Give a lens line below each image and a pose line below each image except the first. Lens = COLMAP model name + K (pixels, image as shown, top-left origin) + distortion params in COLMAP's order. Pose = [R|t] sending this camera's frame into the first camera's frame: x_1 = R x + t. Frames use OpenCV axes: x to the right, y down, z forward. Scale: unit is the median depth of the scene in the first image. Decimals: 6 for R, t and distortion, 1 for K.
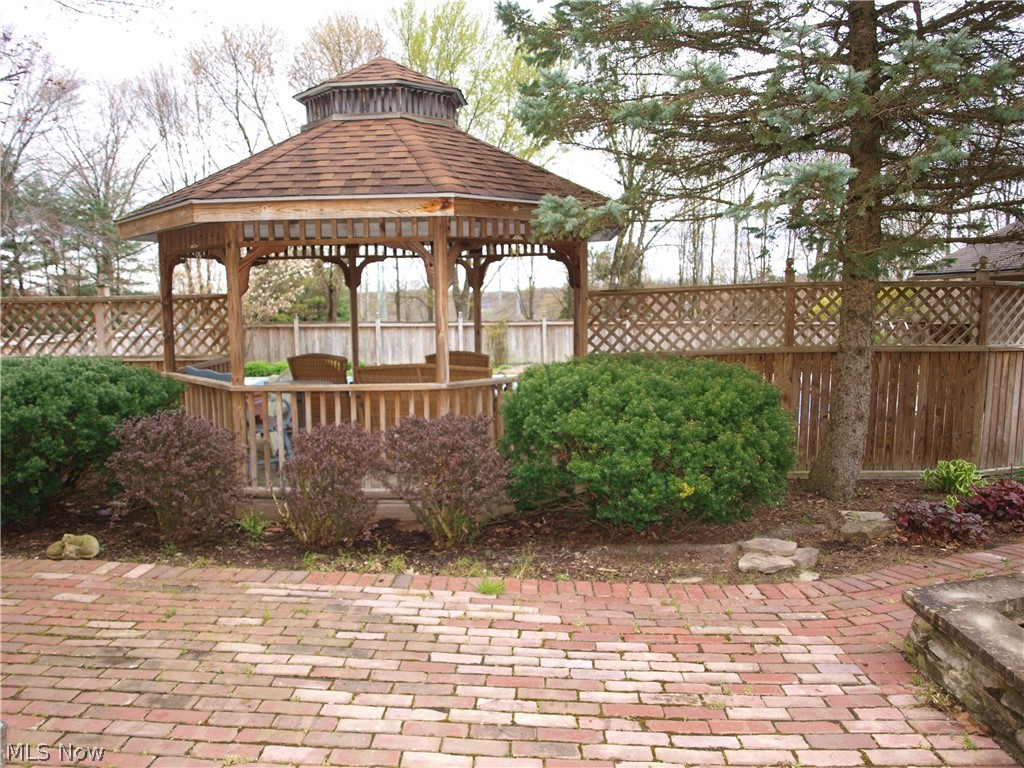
lens RADIAL K [[840.7, 0, 495.8], [0, 840.7, 369.4], [0, 0, 1]] dist [-0.110913, 0.068121]
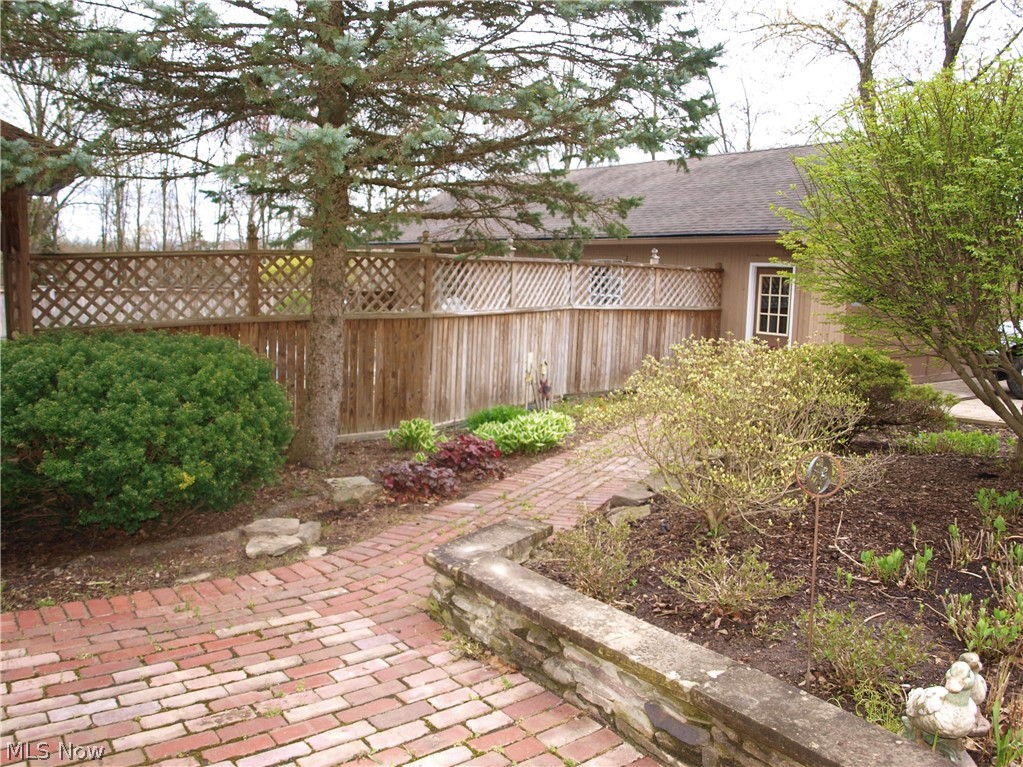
lens RADIAL K [[839.9, 0, 495.3], [0, 839.9, 368.9], [0, 0, 1]] dist [-0.110913, 0.068121]
pose [[0.774001, -0.051958, 0.631048, -0.071373], [0.025308, 0.998370, 0.051160, -0.012797], [-0.632678, -0.023627, 0.774055, 0.097264]]
